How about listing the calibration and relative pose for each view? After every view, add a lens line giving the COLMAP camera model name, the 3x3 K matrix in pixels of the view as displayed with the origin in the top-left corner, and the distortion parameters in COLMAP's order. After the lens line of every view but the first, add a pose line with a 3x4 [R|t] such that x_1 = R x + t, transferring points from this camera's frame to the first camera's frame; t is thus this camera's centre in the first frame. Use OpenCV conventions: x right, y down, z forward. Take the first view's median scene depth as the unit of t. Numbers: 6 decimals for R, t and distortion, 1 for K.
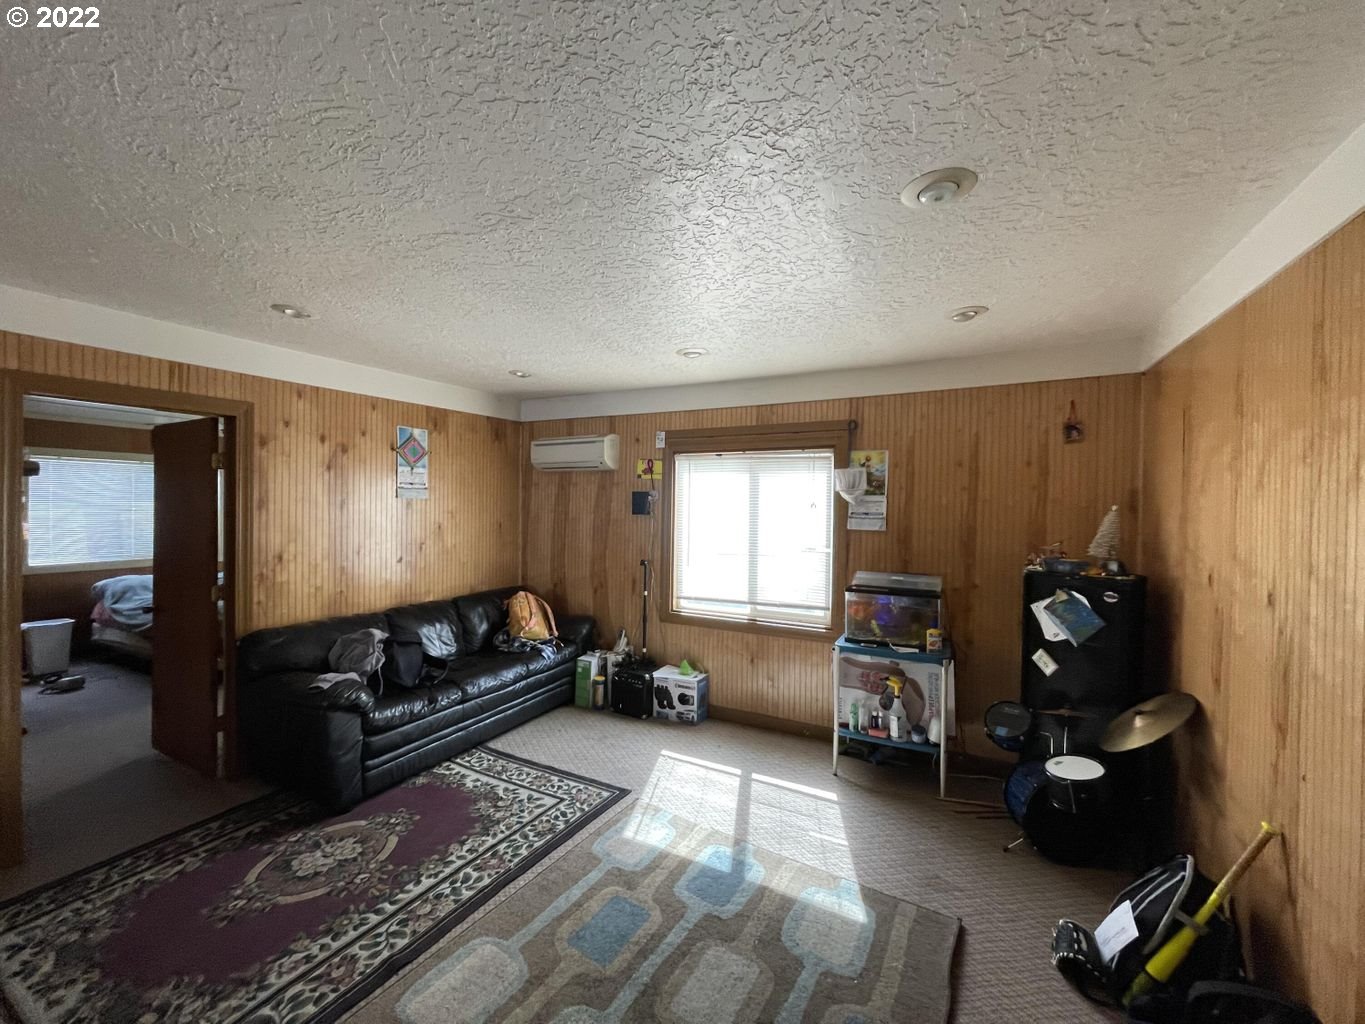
lens RADIAL K [[550.4, 0, 685.2], [0, 550.4, 510.0], [0, 0, 1]] dist [-0.003237, -0.000240]
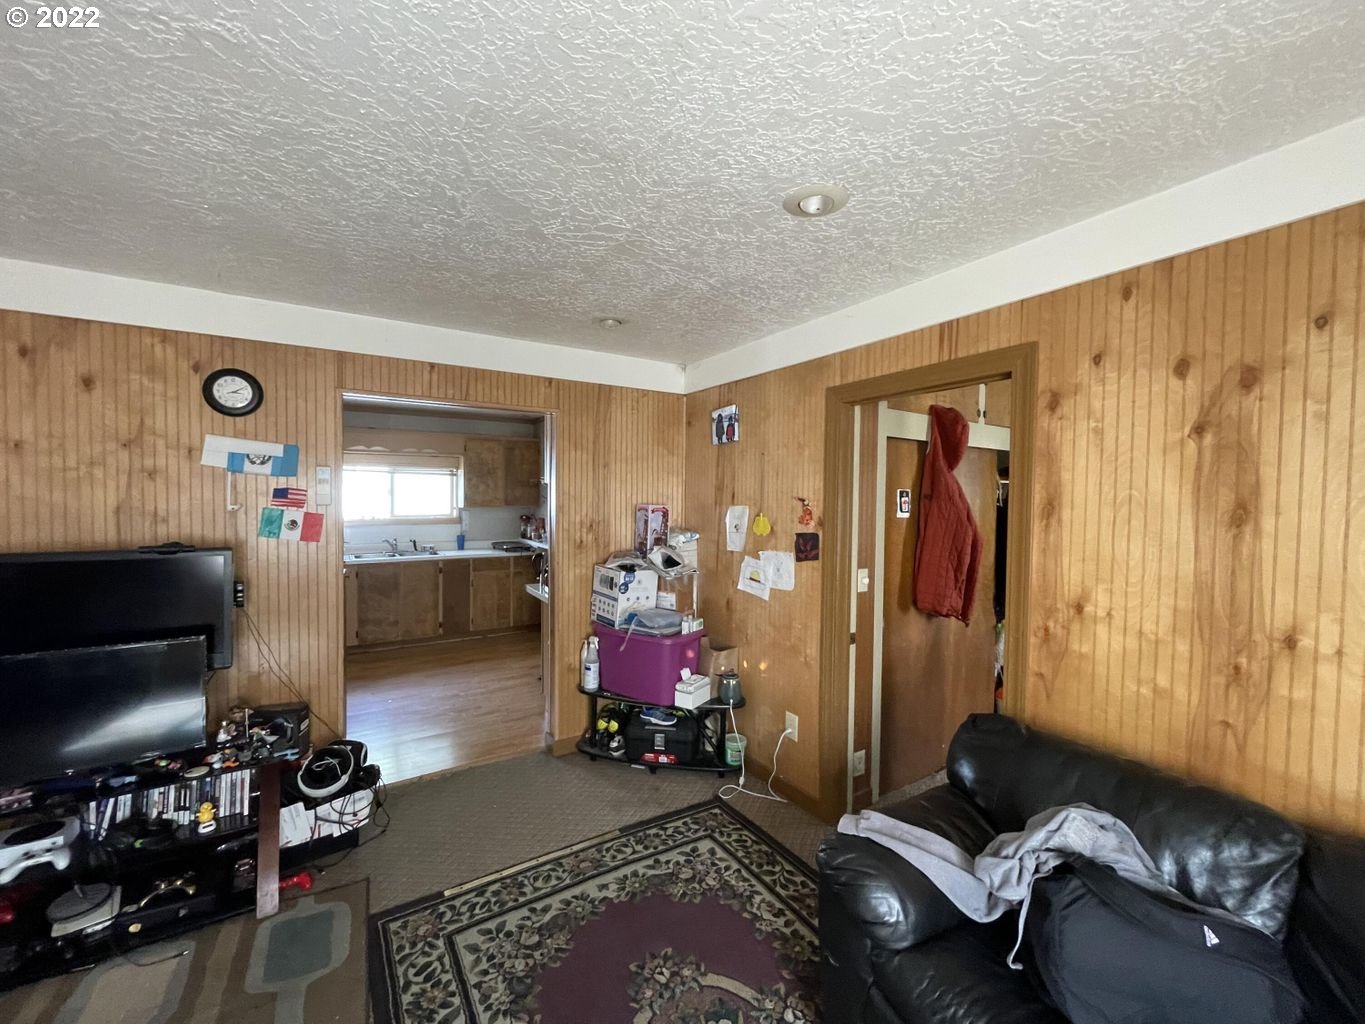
lens RADIAL K [[550.4, 0, 685.2], [0, 550.4, 510.0], [0, 0, 1]] dist [-0.003237, -0.000240]
pose [[-0.501907, -0.016001, -0.864773, -0.067092], [-0.047300, 0.998840, 0.008971, 0.003675], [0.863627, 0.045407, -0.502082, 0.928495]]
